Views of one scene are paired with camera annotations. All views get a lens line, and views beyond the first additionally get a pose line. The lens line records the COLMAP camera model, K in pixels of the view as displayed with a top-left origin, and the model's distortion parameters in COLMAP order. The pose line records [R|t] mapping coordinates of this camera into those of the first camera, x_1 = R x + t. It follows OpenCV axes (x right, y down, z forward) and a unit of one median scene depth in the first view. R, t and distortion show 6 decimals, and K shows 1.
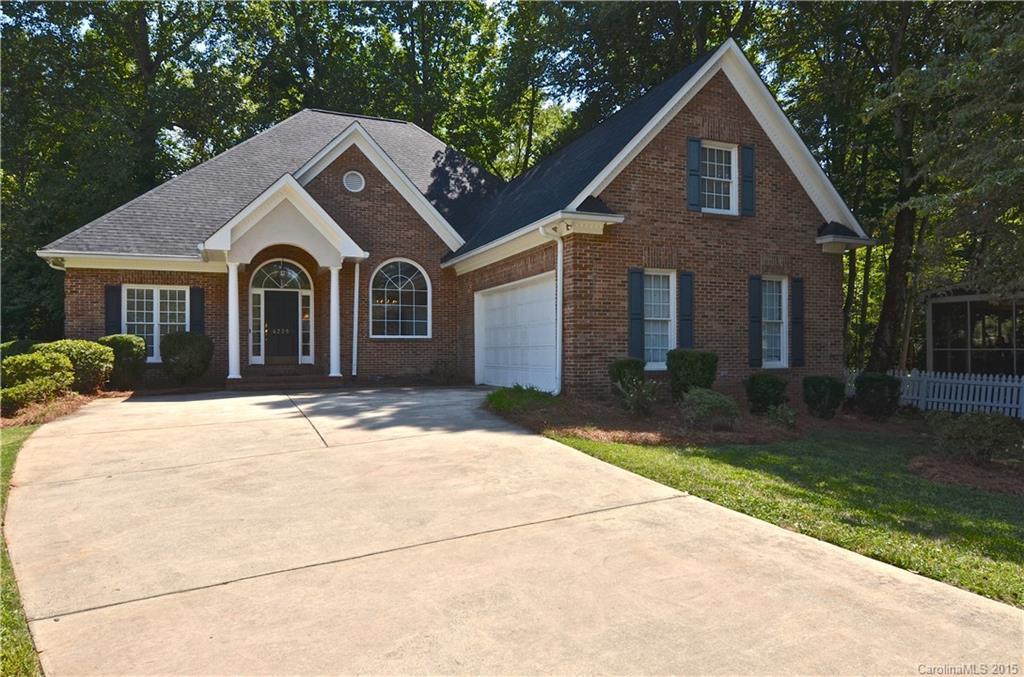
lens RADIAL K [[662.6, 0, 511.3], [0, 662.6, 352.4], [0, 0, 1]] dist [0.002699, -0.000788]
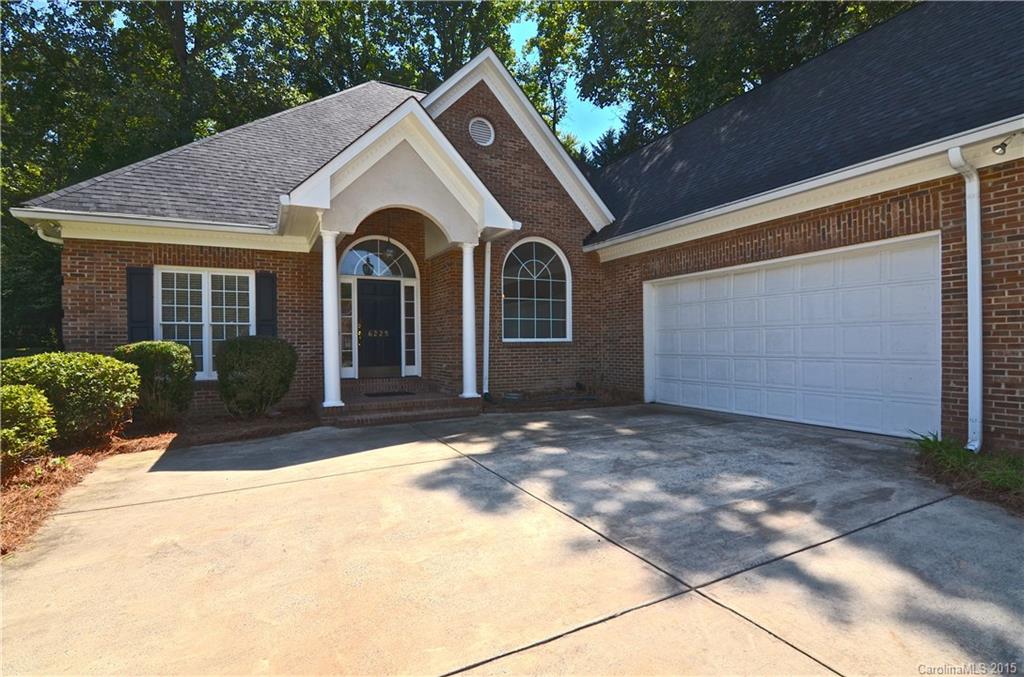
lens RADIAL K [[494.3, 0, 510.2], [0, 494.3, 348.7], [0, 0, 1]] dist [-0.000384, -0.010520]
pose [[0.996421, -0.006678, 0.084259, -0.264308], [0.005777, 0.999924, 0.010934, -0.021309], [-0.084326, -0.010408, 0.996384, 0.461767]]
